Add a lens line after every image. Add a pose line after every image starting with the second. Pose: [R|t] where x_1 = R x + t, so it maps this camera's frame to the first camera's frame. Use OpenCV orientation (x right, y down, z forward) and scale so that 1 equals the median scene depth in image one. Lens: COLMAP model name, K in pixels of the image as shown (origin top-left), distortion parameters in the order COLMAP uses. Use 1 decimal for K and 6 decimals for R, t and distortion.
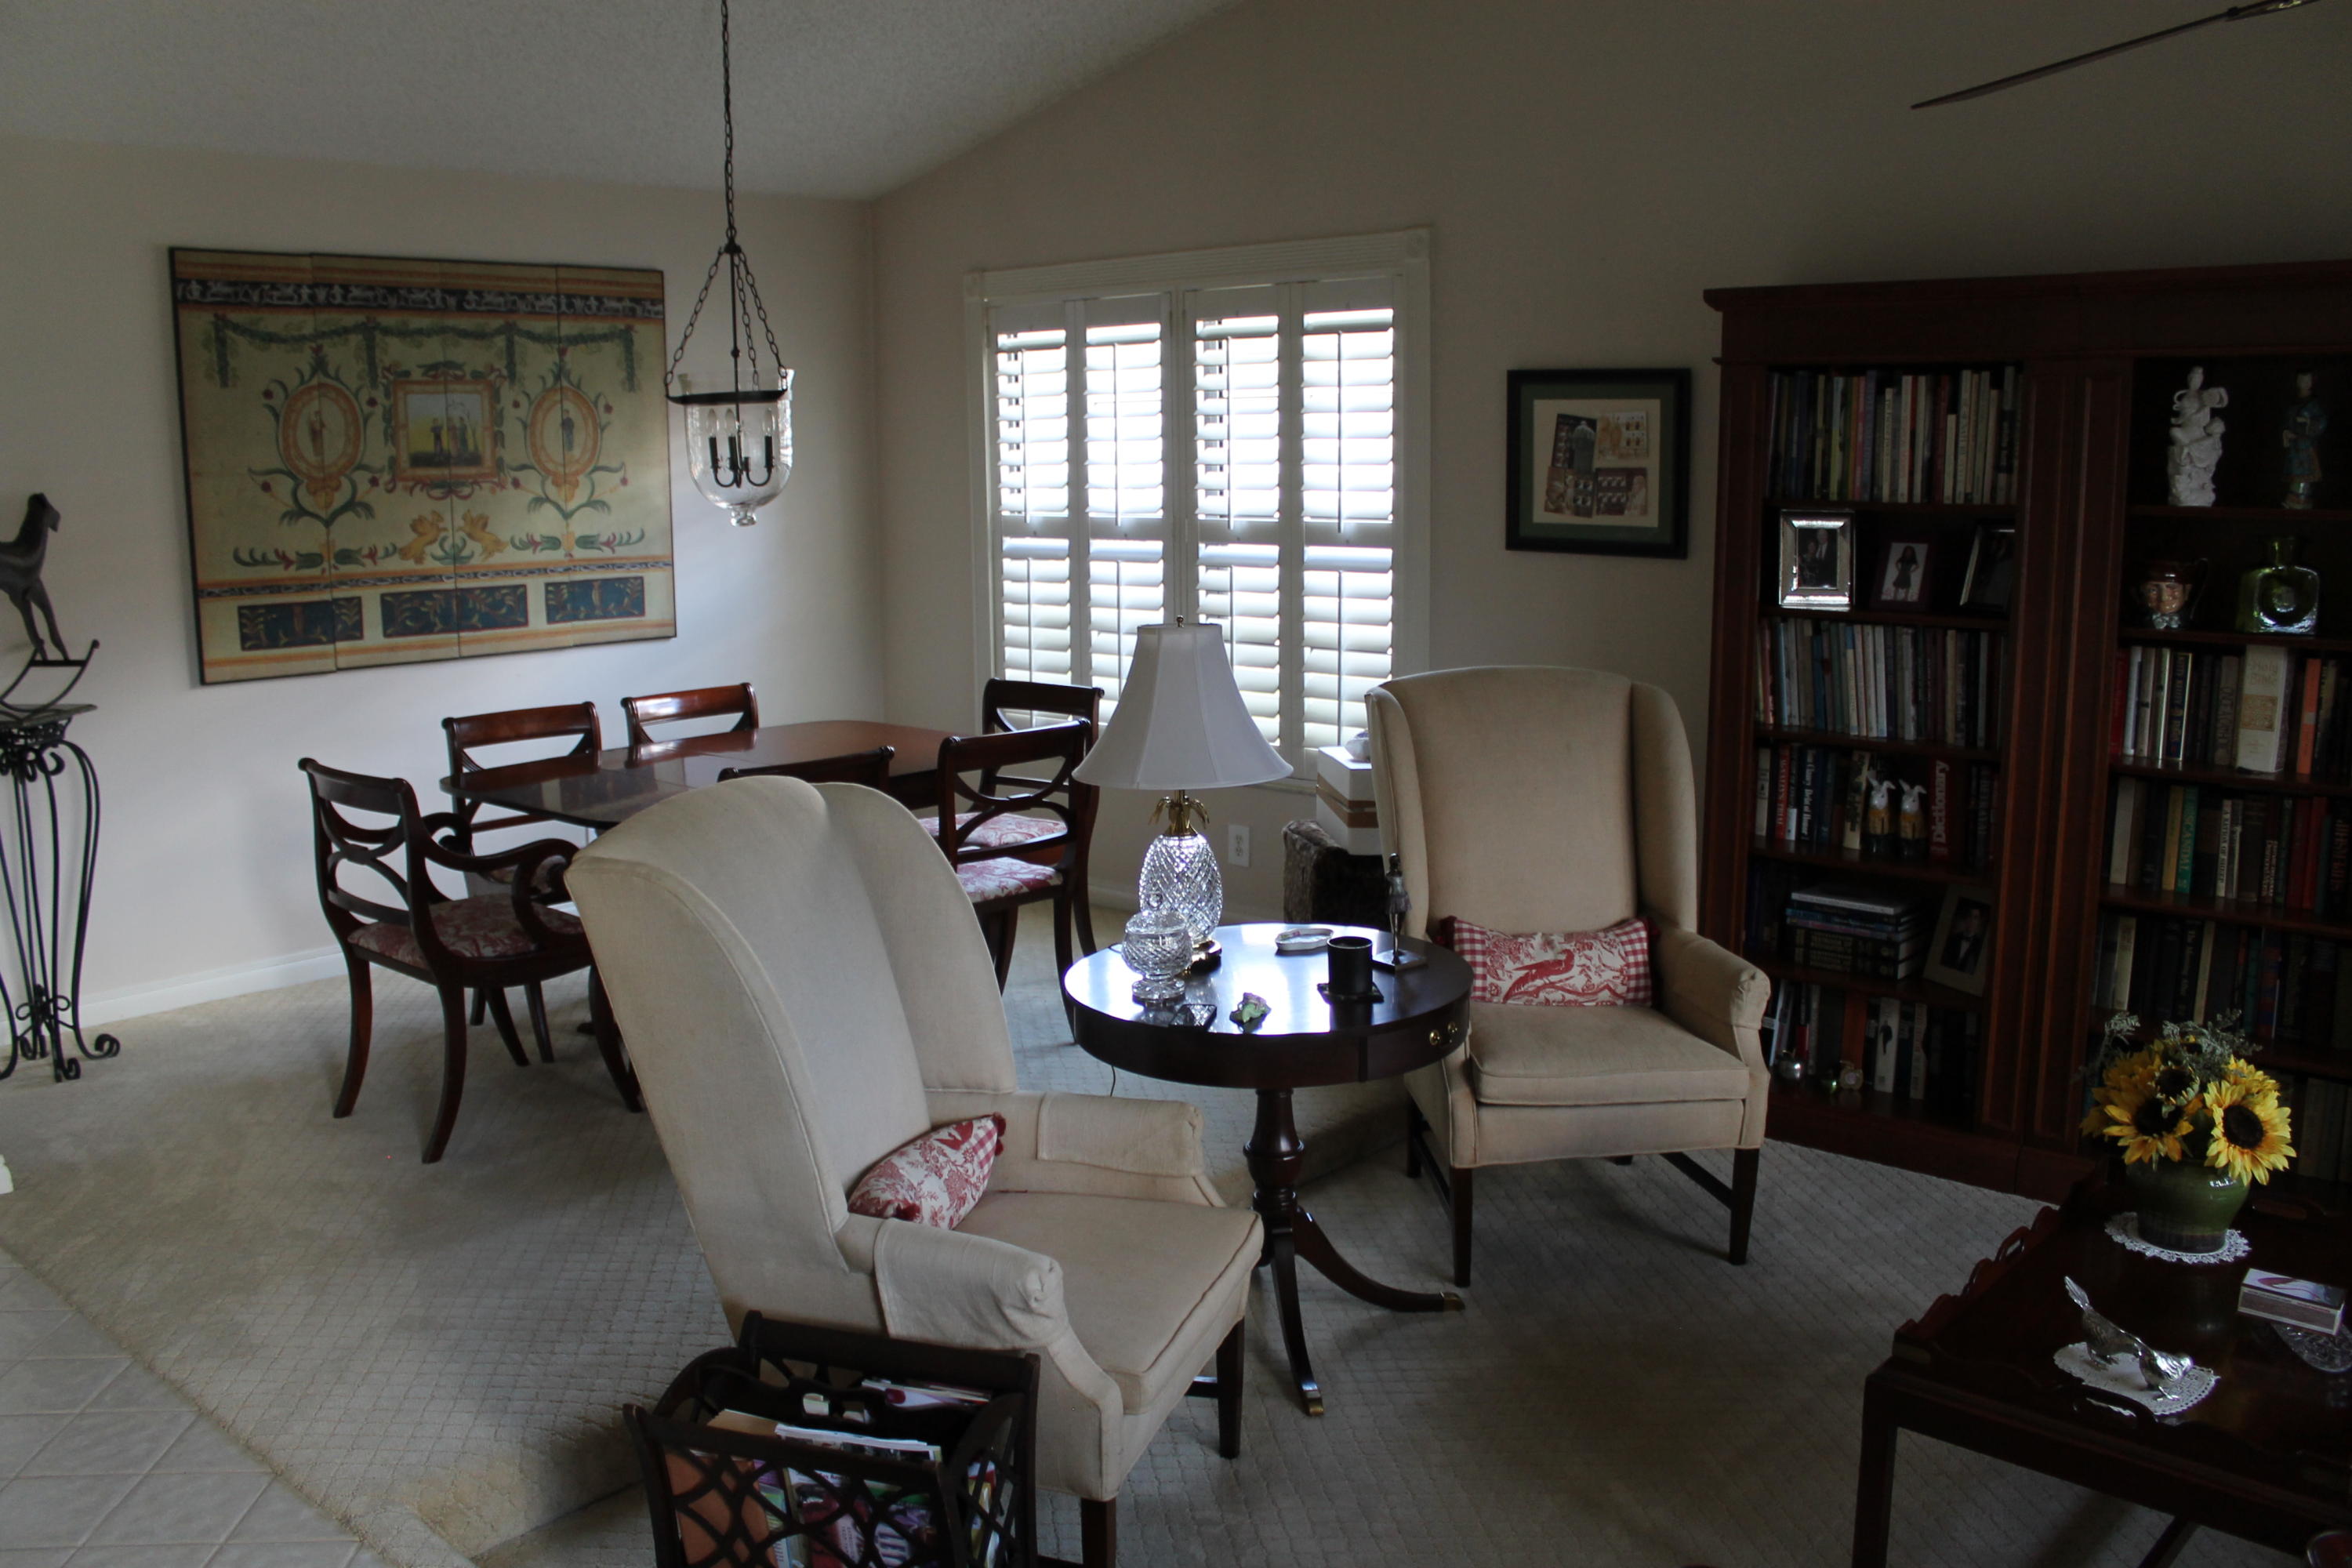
lens RADIAL K [[1982.7, 0, 1176.0], [0, 1982.7, 784.0], [0, 0, 1]] dist [-0.157734, 0.143132]
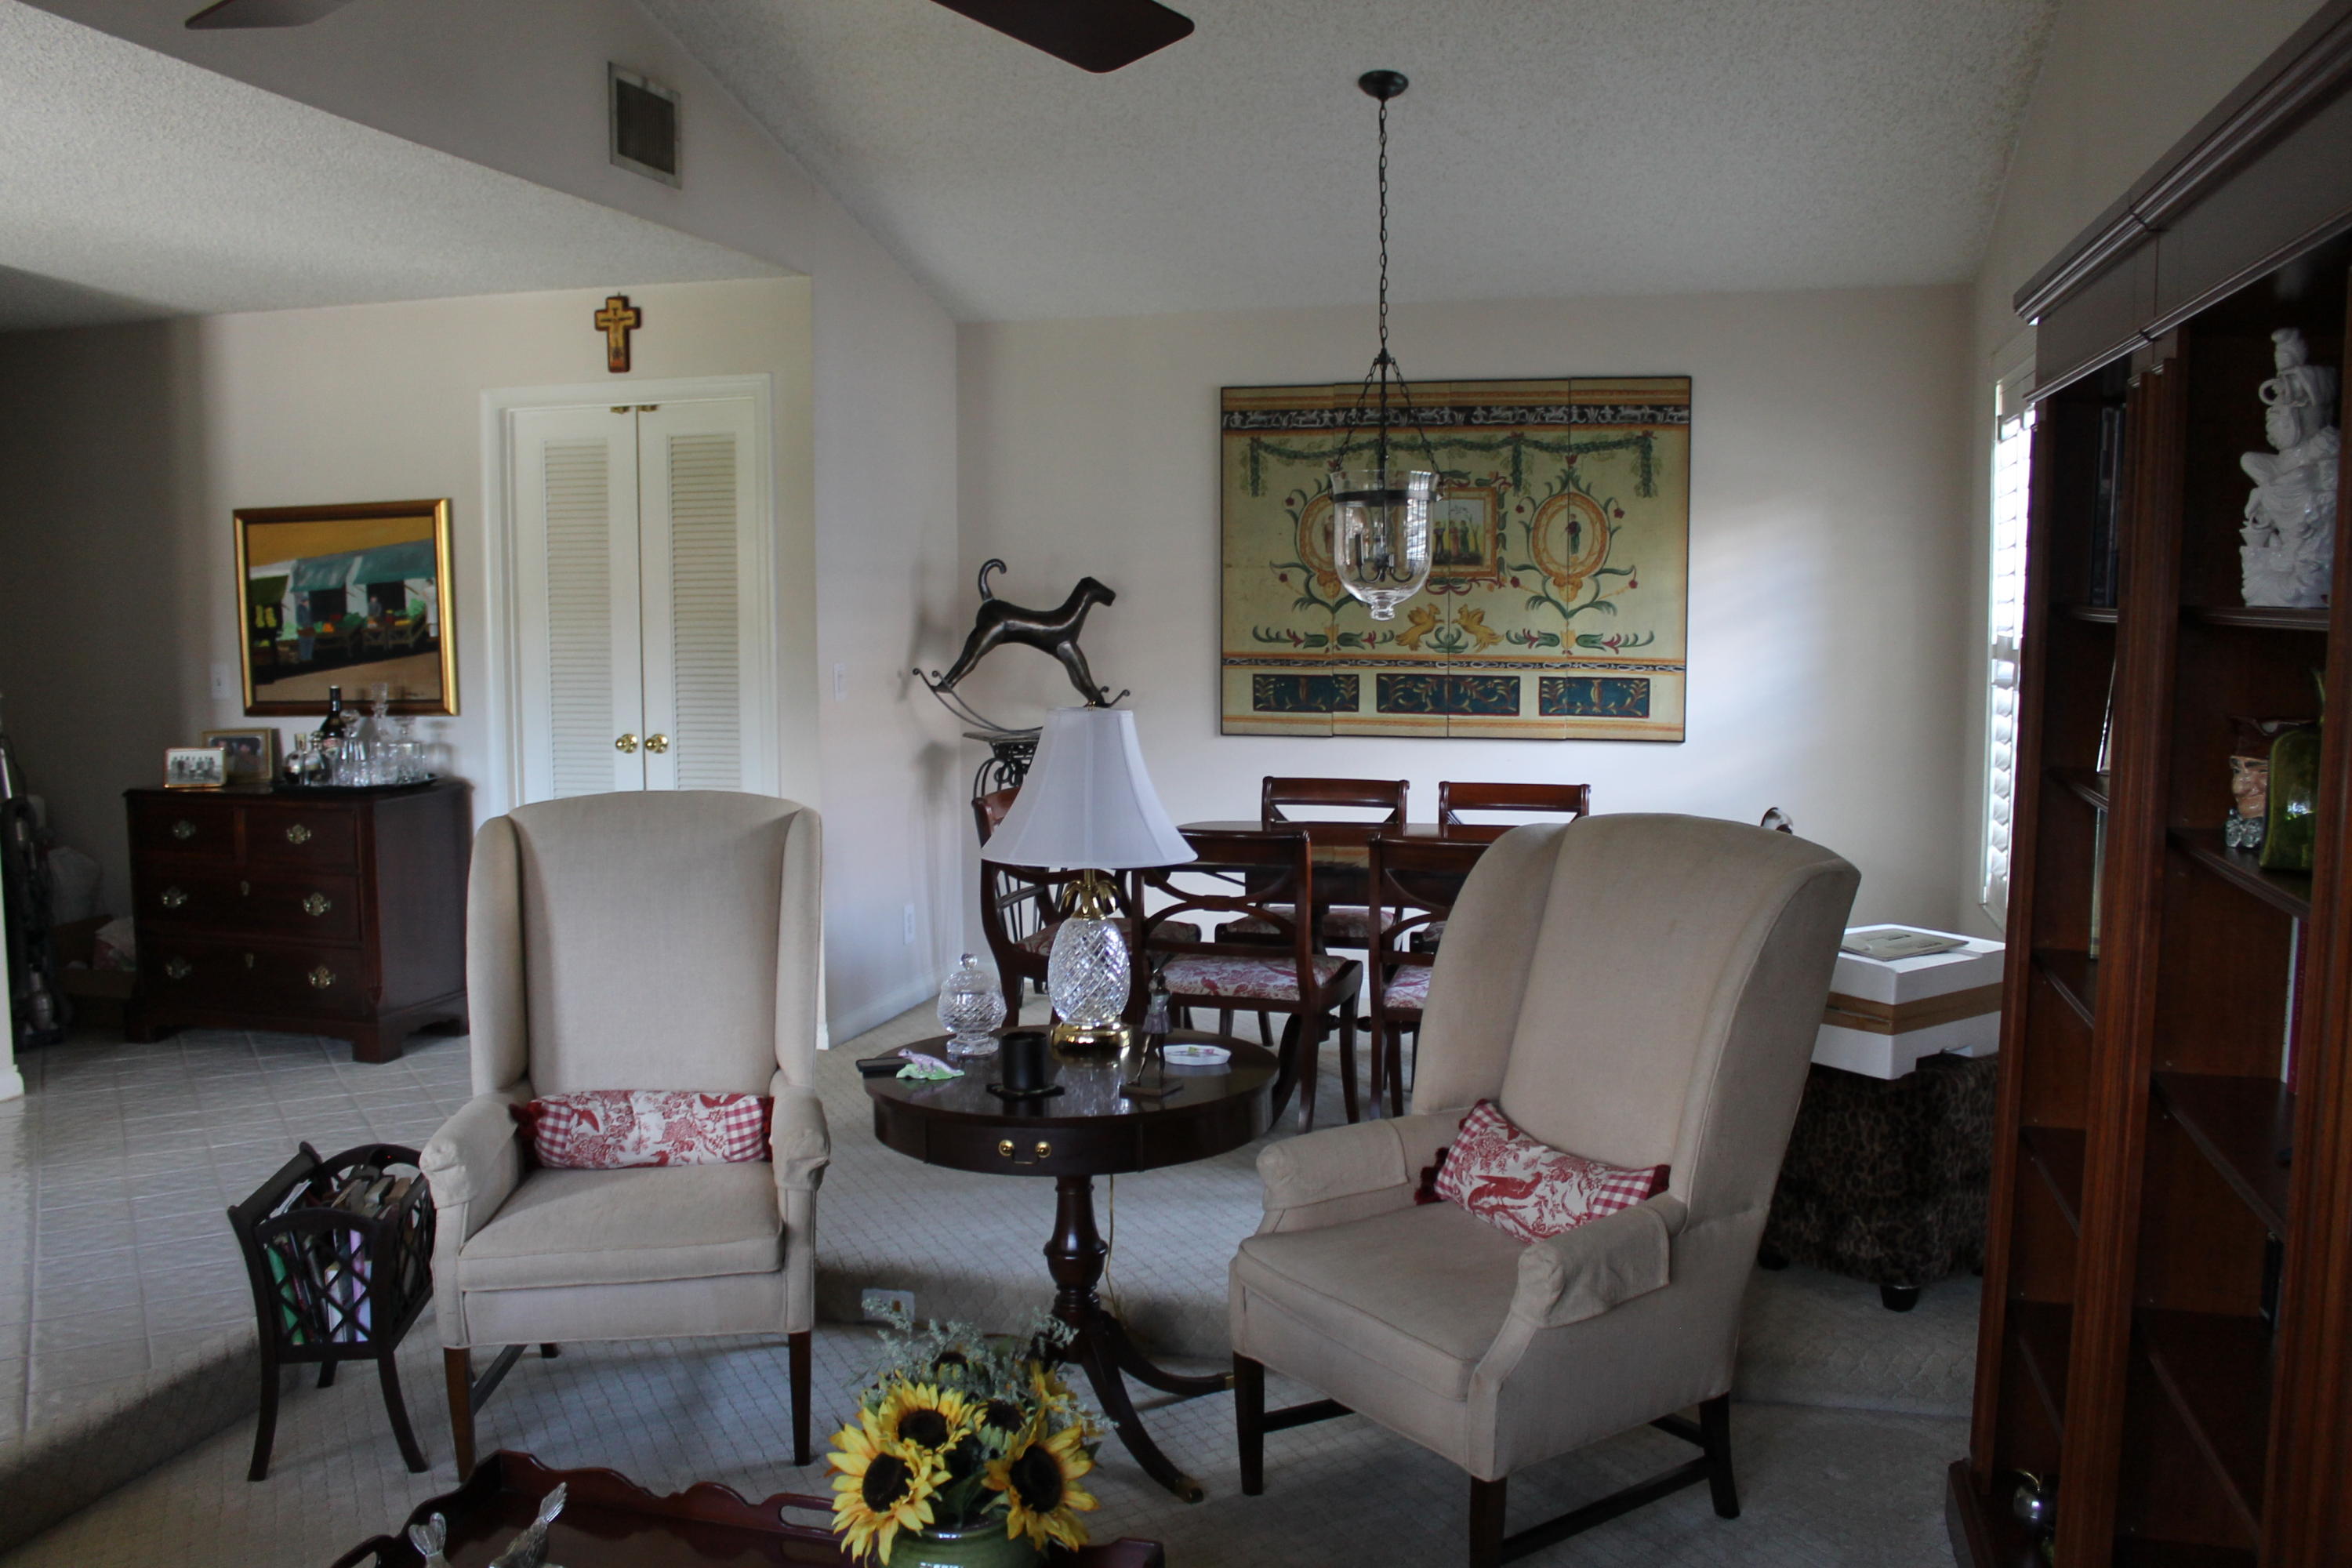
lens RADIAL K [[1982.7, 0, 1176.0], [0, 1982.7, 784.0], [0, 0, 1]] dist [-0.157734, 0.143132]
pose [[0.463152, 0.096237, -0.881038, 0.559034], [-0.153122, 0.987827, 0.027407, -0.046612], [0.872951, 0.122212, 0.472250, 0.343388]]
